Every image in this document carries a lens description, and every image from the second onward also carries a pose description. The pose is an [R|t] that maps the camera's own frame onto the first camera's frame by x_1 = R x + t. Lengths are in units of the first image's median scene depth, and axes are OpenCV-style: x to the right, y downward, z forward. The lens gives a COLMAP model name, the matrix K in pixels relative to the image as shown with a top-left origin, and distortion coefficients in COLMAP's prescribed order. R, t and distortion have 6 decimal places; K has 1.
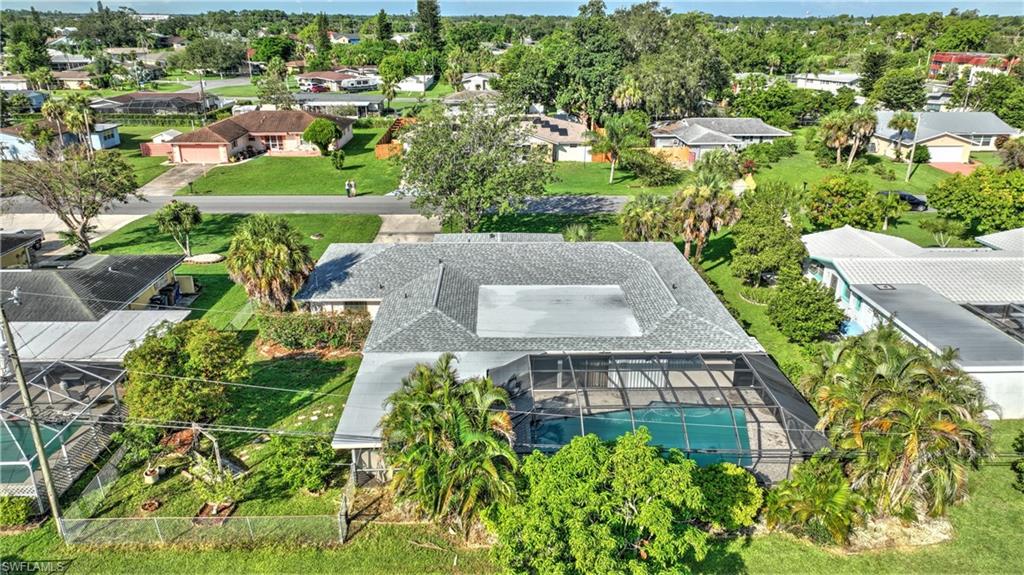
lens RADIAL K [[701.8, 0, 516.2], [0, 701.8, 300.4], [0, 0, 1]] dist [0.002920, 0.004556]
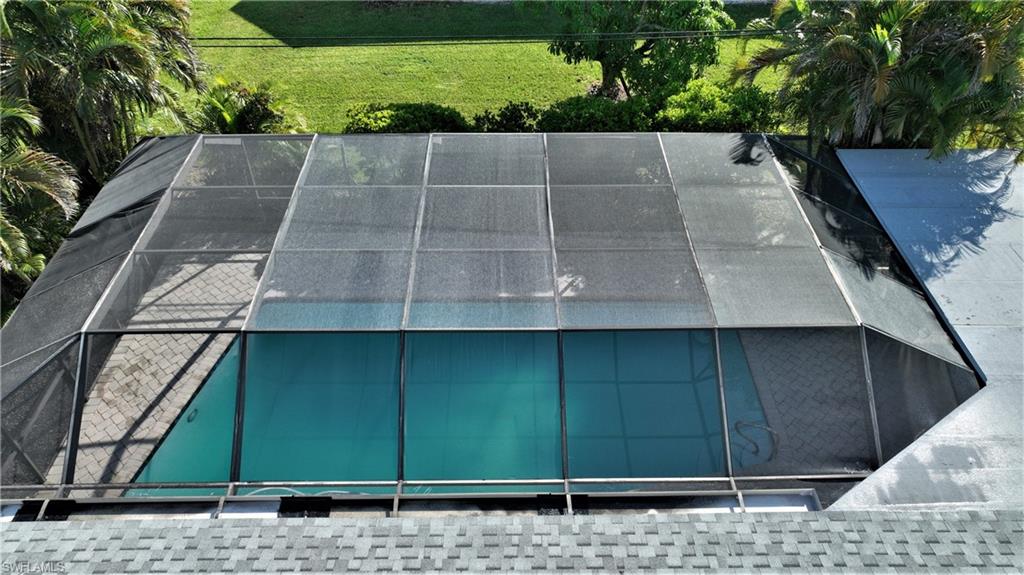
lens RADIAL K [[719.2, 0, 512.0], [0, 719.2, 287.5], [0, 0, 1]] dist [-0.001453, 0.002926]
pose [[-0.999620, -0.026671, 0.006976, 0.083957], [-0.005507, 0.441142, 0.897420, -0.101165], [-0.027013, 0.897041, -0.441121, 0.601965]]
